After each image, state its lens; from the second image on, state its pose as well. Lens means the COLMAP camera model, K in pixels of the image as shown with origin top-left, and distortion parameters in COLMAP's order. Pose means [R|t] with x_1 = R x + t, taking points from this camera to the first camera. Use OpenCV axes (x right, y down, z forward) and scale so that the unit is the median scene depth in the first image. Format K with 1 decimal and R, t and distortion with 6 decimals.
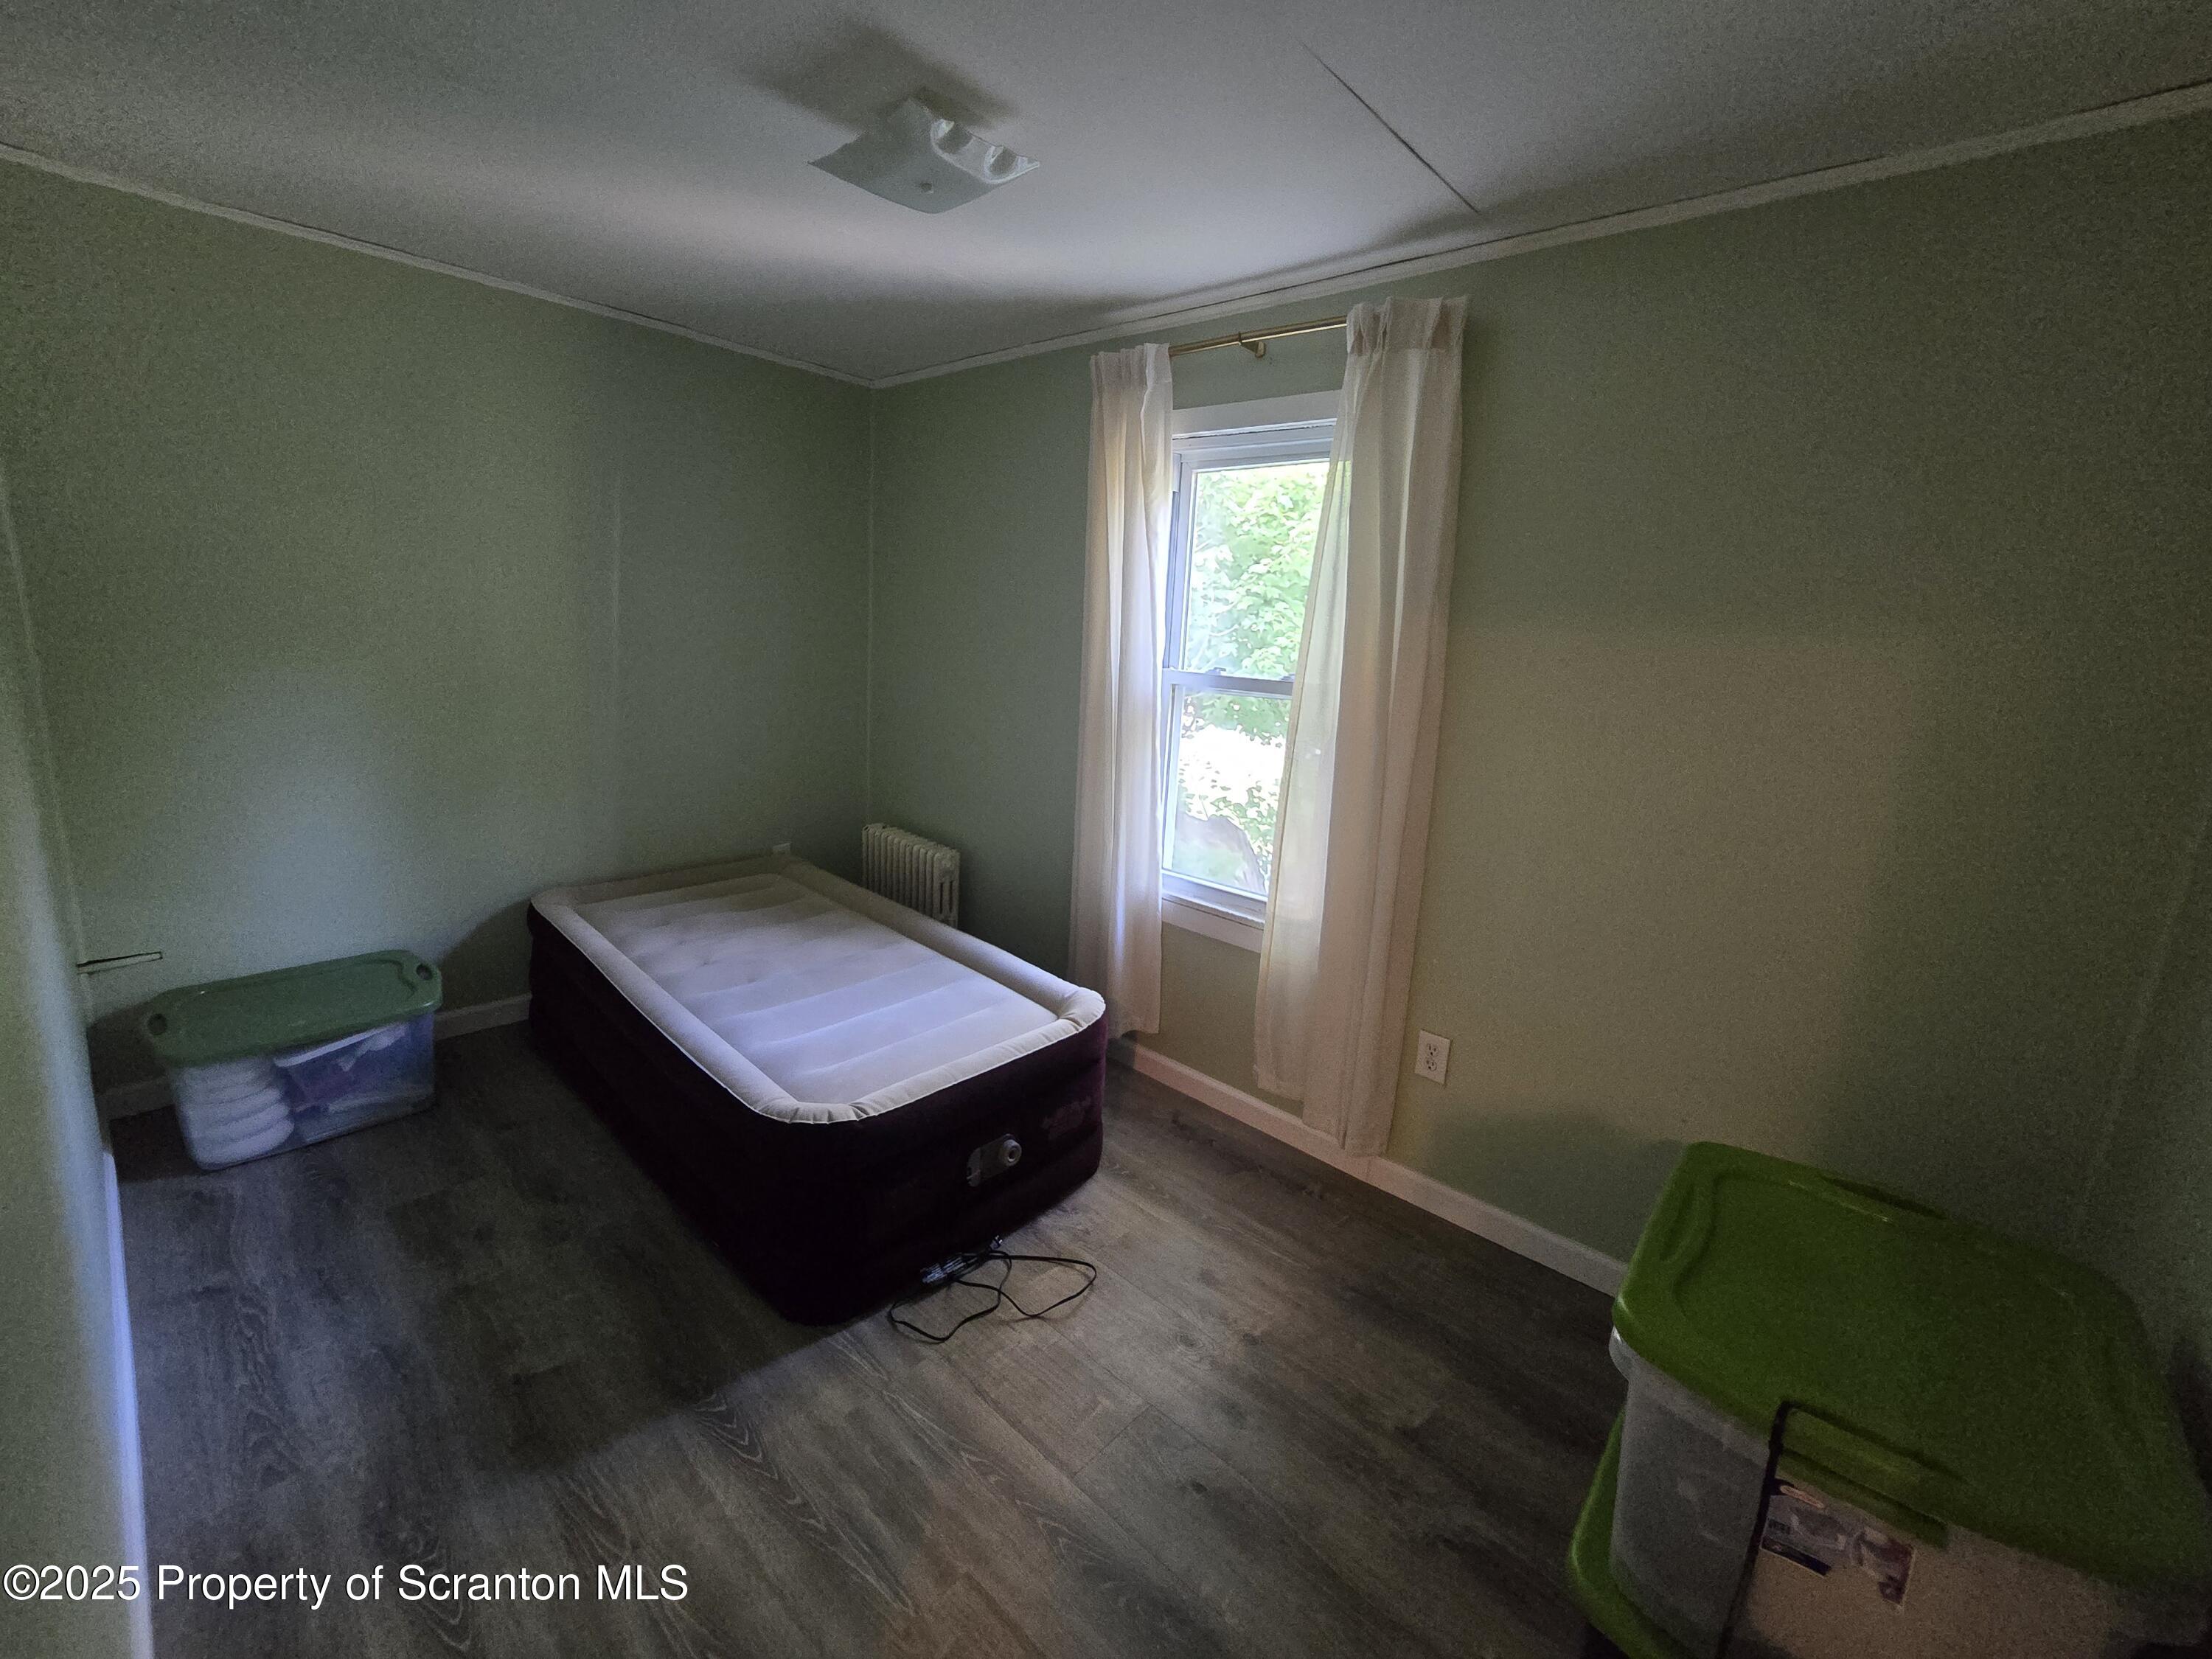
lens RADIAL K [[903.5, 0, 1099.3], [0, 903.5, 818.4], [0, 0, 1]] dist [-0.009399, 0.002621]
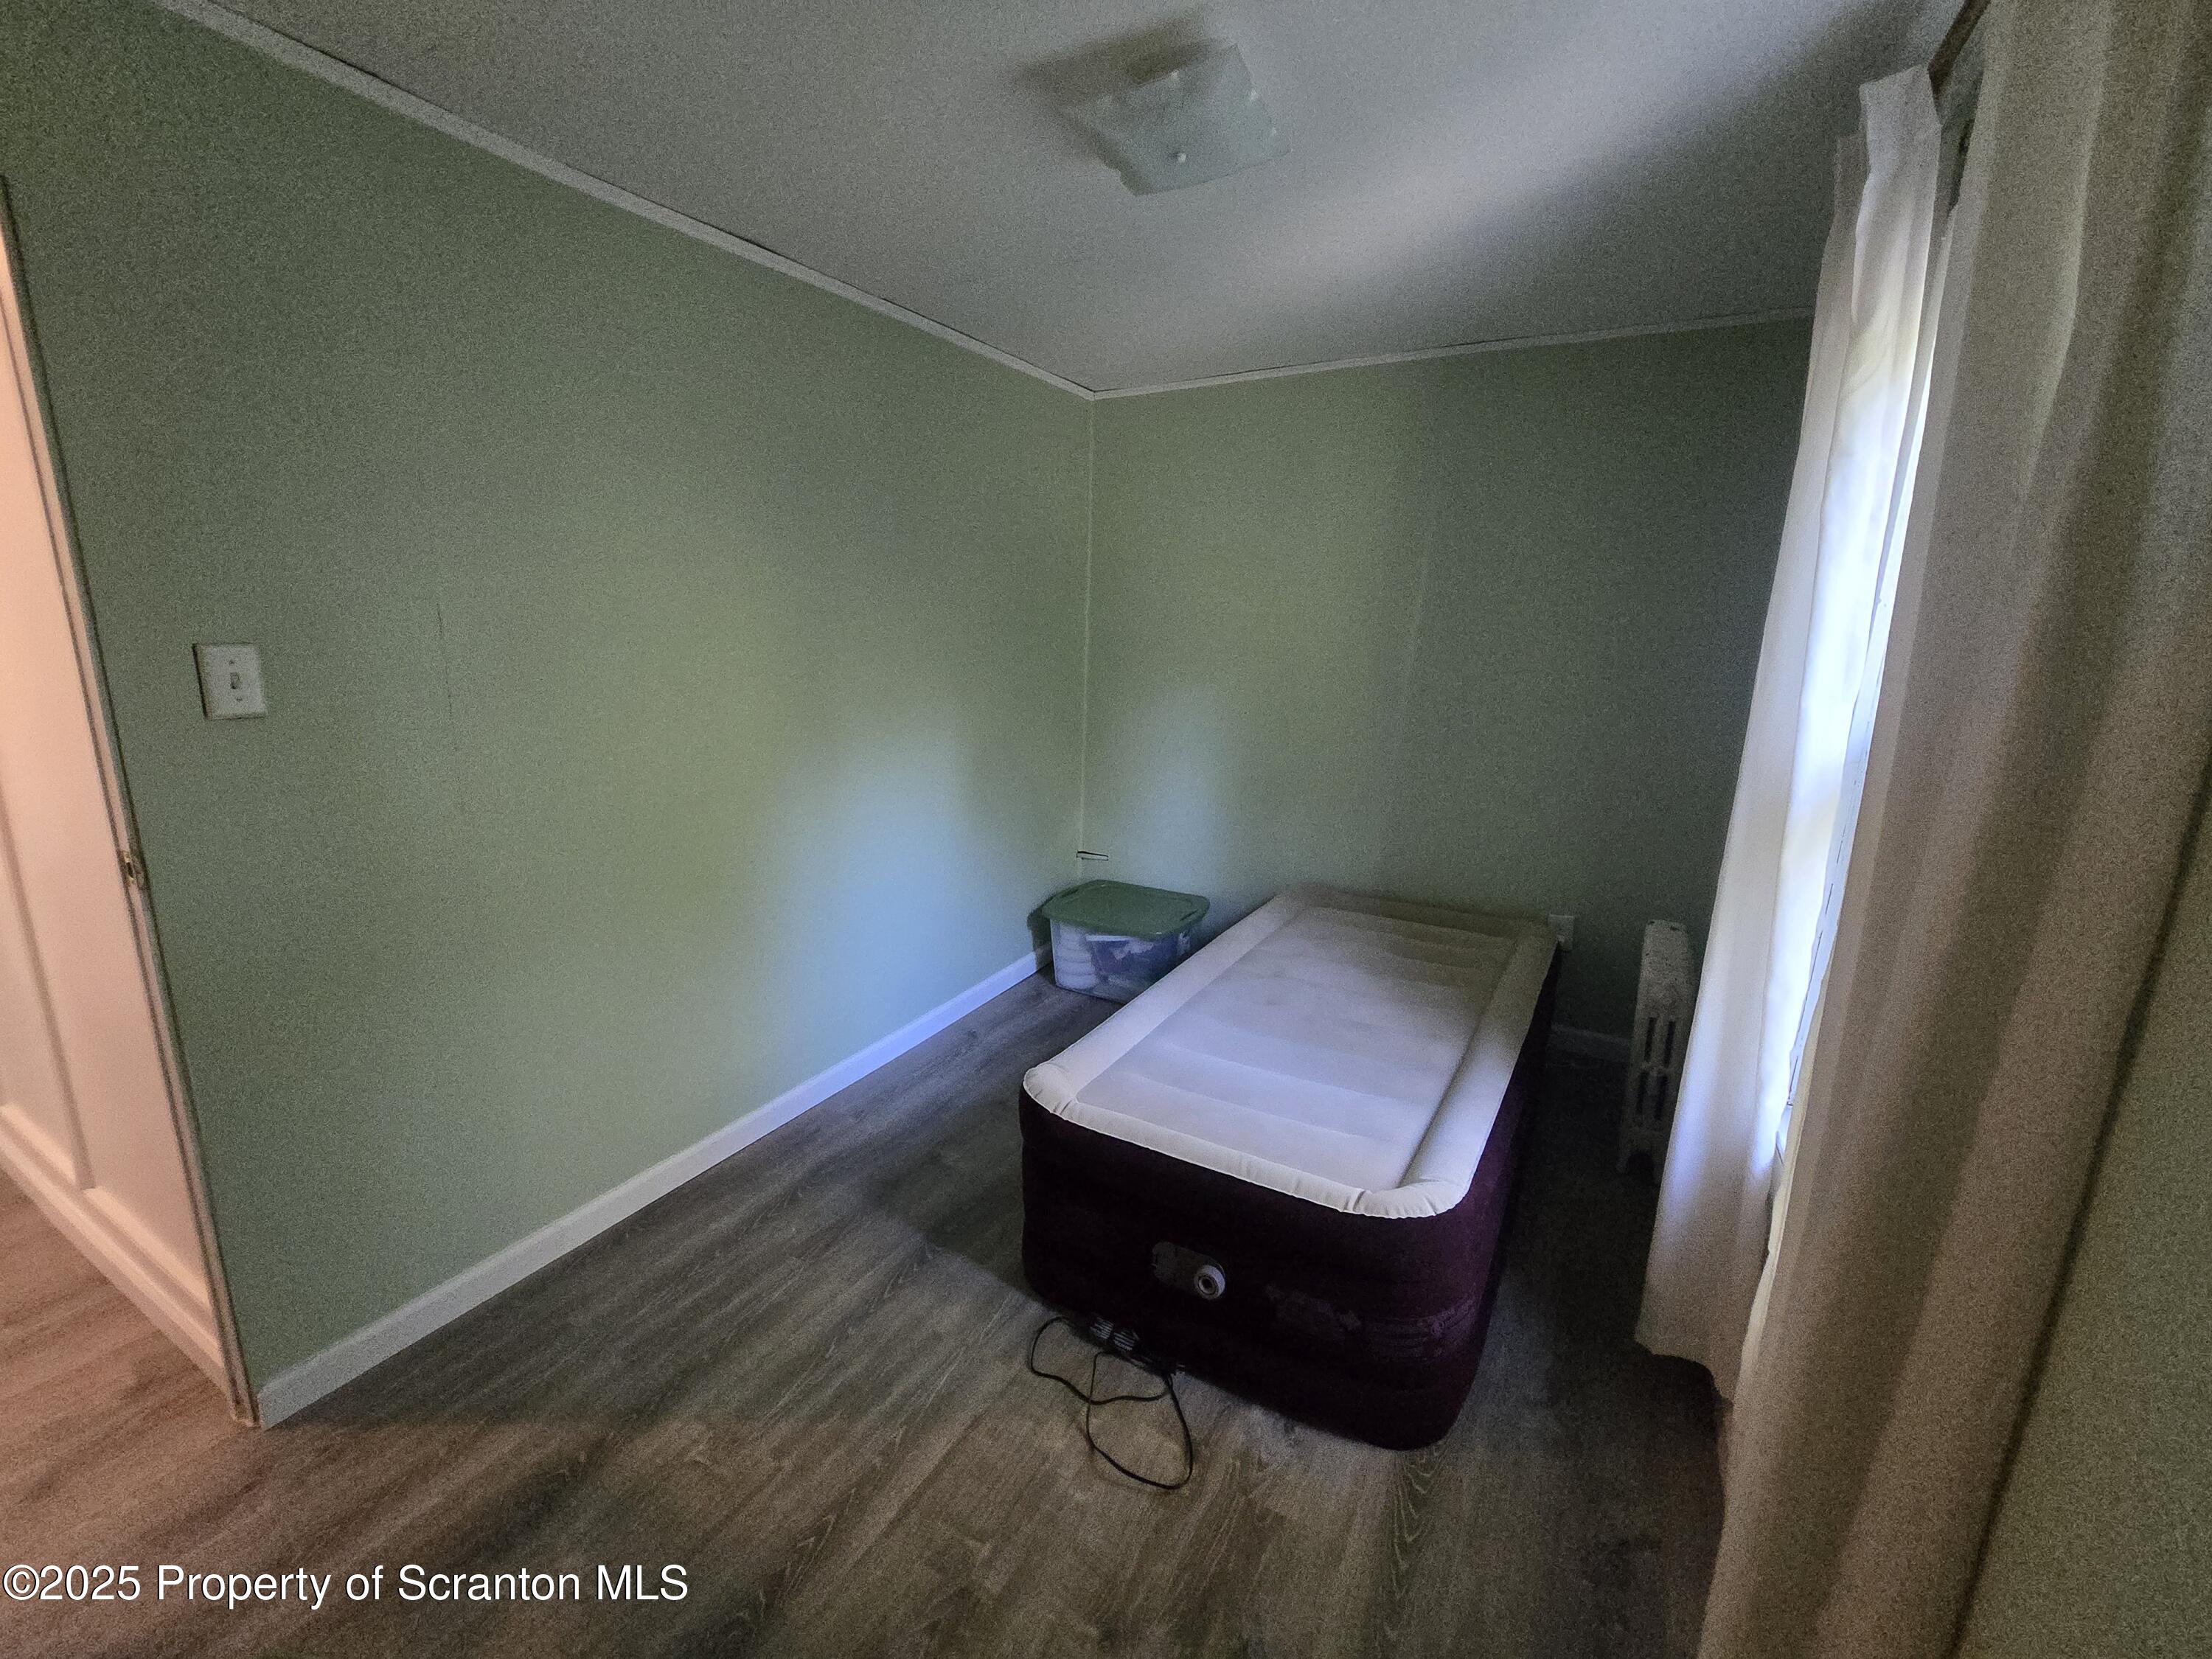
lens RADIAL K [[903.5, 0, 1099.3], [0, 903.5, 818.4], [0, 0, 1]] dist [-0.009399, 0.002621]
pose [[0.226399, 0.152596, -0.962007, 0.657248], [-0.216567, 0.970816, 0.103027, -0.105200], [0.949654, 0.185014, 0.252839, 0.691805]]
